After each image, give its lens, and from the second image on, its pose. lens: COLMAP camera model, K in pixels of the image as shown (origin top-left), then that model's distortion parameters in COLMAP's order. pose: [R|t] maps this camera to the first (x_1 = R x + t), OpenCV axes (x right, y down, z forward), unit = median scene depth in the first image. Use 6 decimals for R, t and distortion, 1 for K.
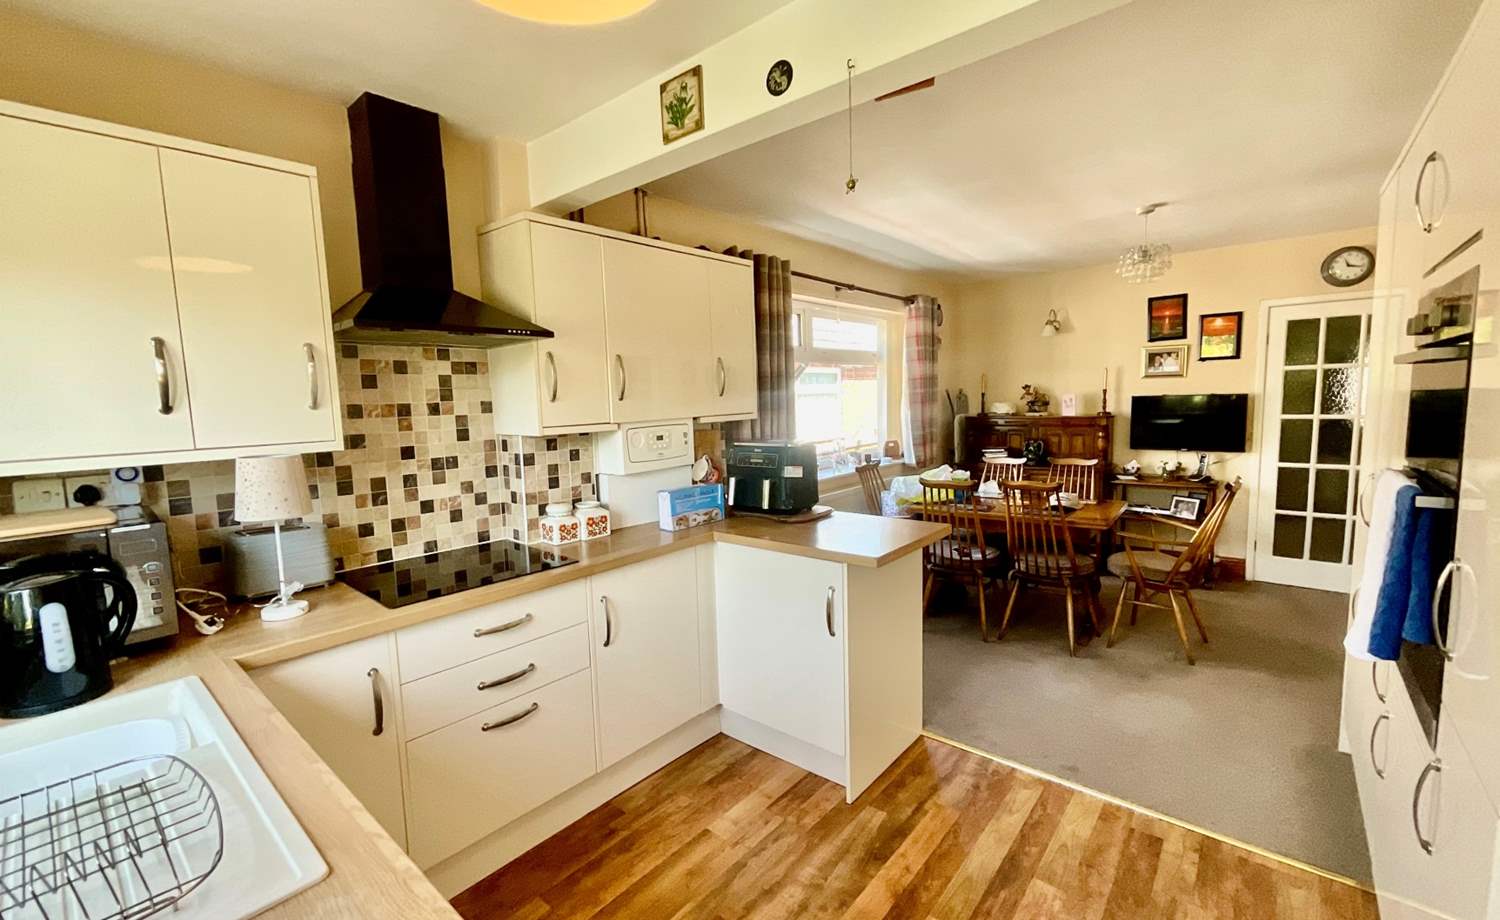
lens RADIAL K [[609.7, 0, 749.5], [0, 609.7, 463.0], [0, 0, 1]] dist [0.001053, -0.000207]
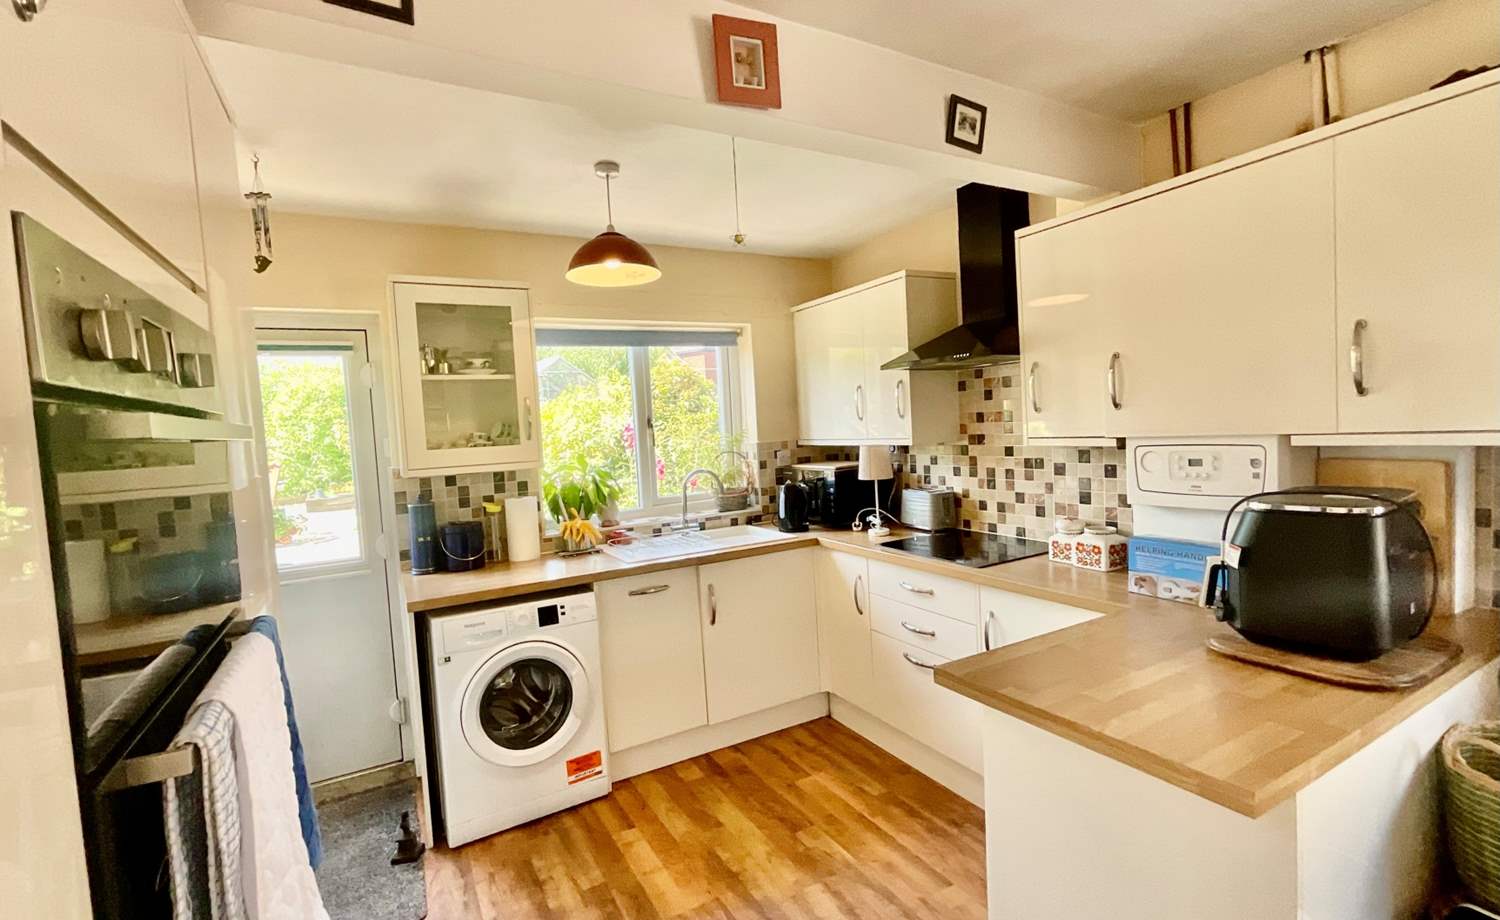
lens RADIAL K [[667.6, 0, 756.1], [0, 667.6, 464.0], [0, 0, 1]] dist [0.000004, -0.000086]
pose [[-0.338833, 0.102632, -0.935232, 0.864470], [-0.043956, 0.991220, 0.124701, -0.134823], [0.939819, 0.083362, -0.331347, 0.957958]]
